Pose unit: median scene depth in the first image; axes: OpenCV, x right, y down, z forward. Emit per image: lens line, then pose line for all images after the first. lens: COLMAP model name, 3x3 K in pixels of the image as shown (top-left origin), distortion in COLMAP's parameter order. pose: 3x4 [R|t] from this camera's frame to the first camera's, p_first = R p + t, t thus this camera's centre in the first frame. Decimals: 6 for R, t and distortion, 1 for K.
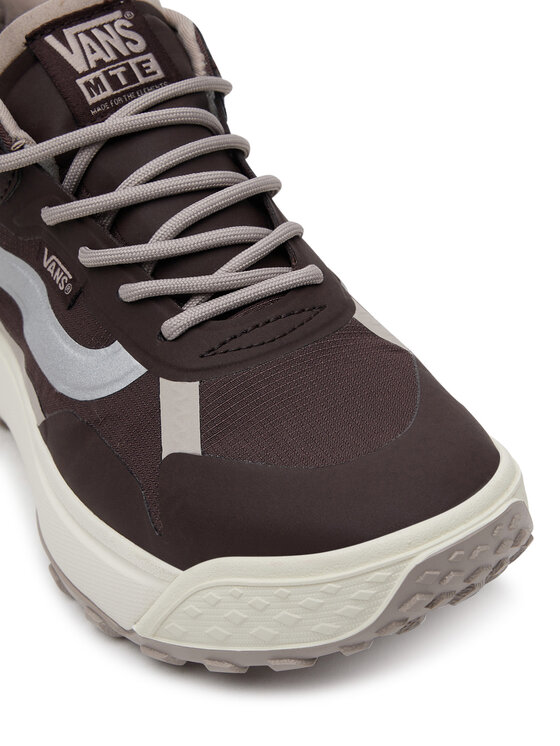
lens RADIAL K [[1586.2, 0, 279.7], [0, 1586.2, 372.6], [0, 0, 1]] dist [-0.058100, 0.000000]
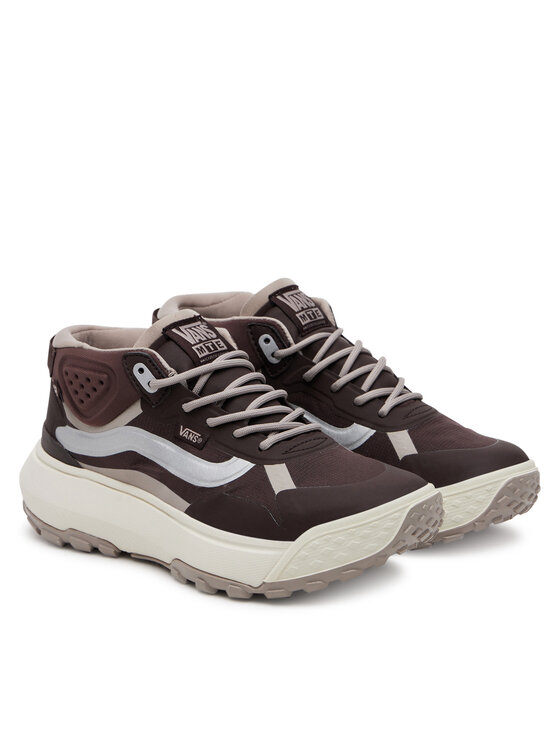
lens RADIAL K [[2035.4, 0, 281.2], [0, 2035.4, 373.6], [0, 0, 1]] dist [0.182584, 0.000000]
pose [[0.938471, 0.013241, 0.345105, -0.964943], [0.123944, 0.919783, -0.372341, 0.880551], [-0.322352, 0.392205, 0.861548, -1.367313]]
